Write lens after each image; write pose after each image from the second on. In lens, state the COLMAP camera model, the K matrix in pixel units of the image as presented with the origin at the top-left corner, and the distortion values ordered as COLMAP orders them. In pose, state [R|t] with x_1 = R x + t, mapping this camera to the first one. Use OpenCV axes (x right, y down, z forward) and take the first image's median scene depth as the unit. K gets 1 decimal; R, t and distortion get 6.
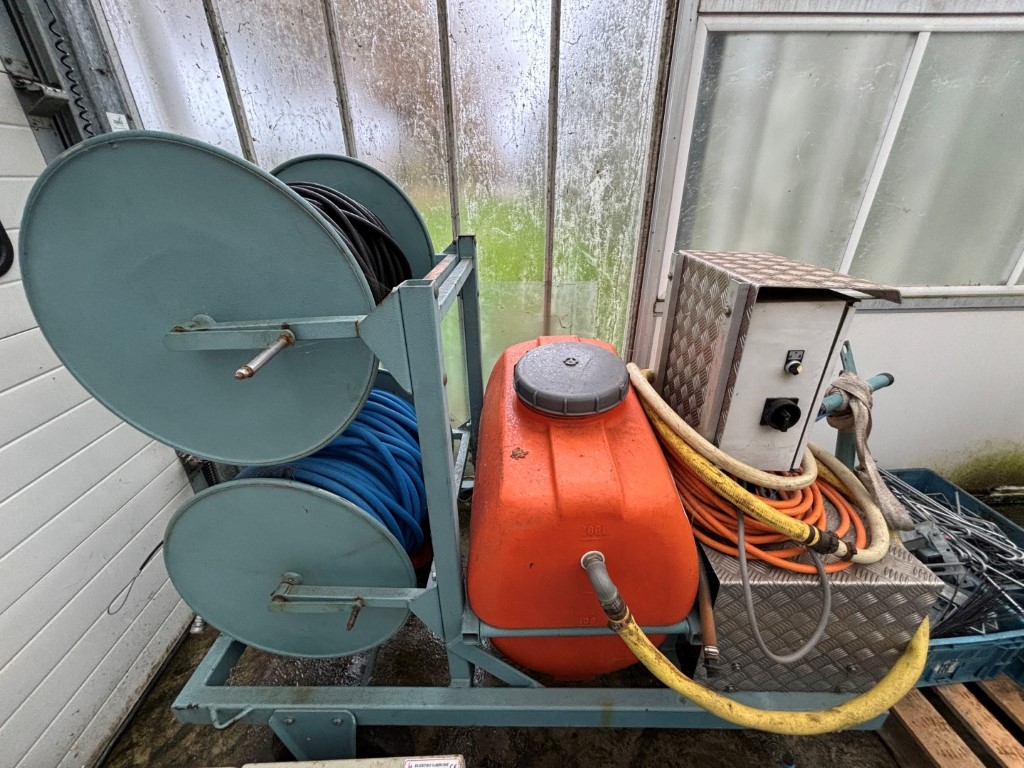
lens RADIAL K [[413.6, 0, 509.3], [0, 413.6, 383.7], [0, 0, 1]] dist [-0.001275, 0.000247]
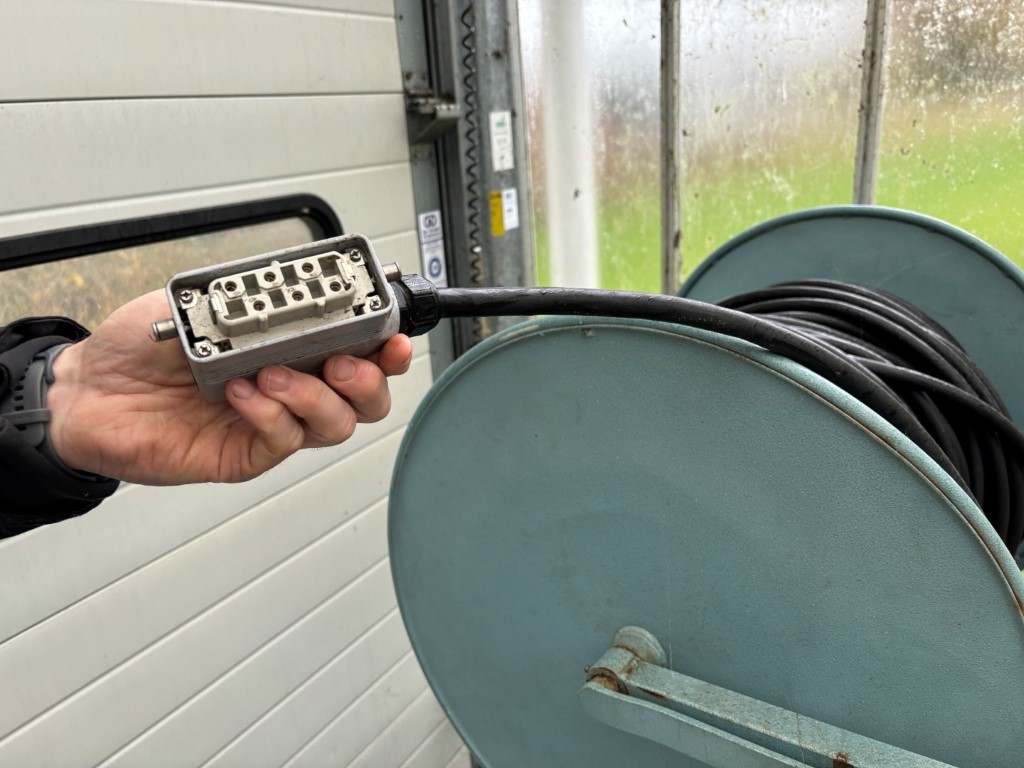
lens RADIAL K [[785.2, 0, 514.5], [0, 785.2, 365.7], [0, 0, 1]] dist [0.002668, -0.001325]
pose [[0.824100, 0.135670, -0.549957, -0.226005], [-0.202008, 0.977446, -0.061577, -0.212733], [0.529199, 0.161841, 0.832920, 0.063465]]
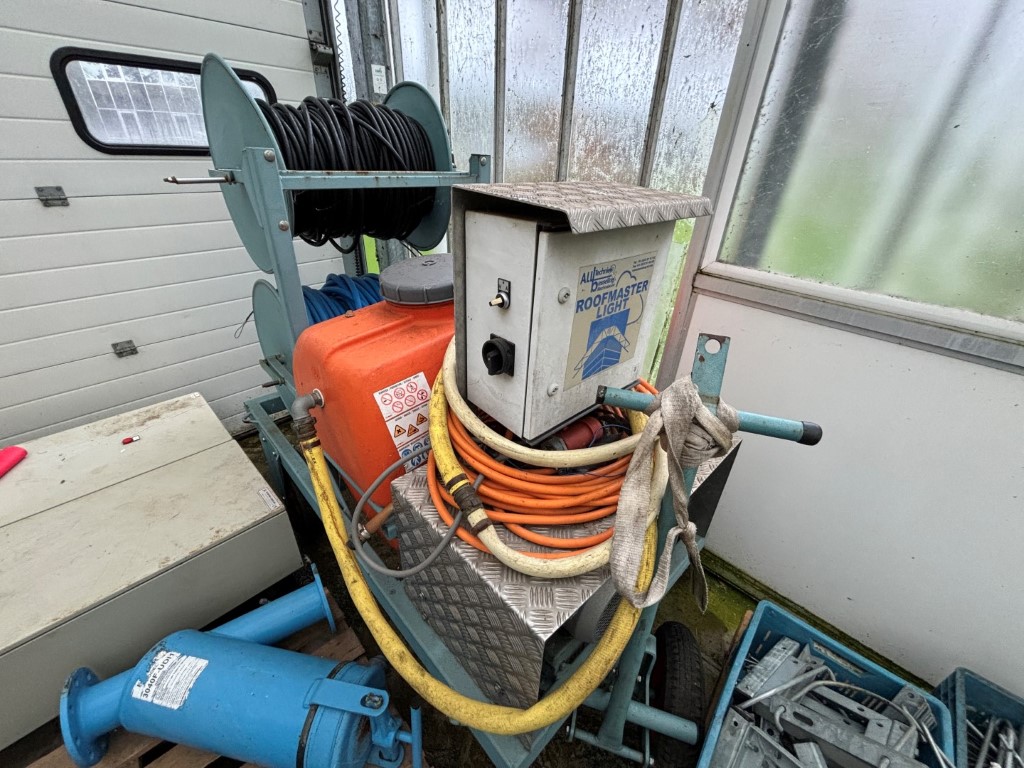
lens RADIAL K [[403.7, 0, 515.9], [0, 403.7, 380.5], [0, 0, 1]] dist [0.000729, 0.000483]
pose [[0.702758, 0.391013, -0.594340, 0.826070], [-0.356566, 0.916500, 0.181350, -0.033074], [0.615623, 0.084476, 0.783500, 0.251743]]
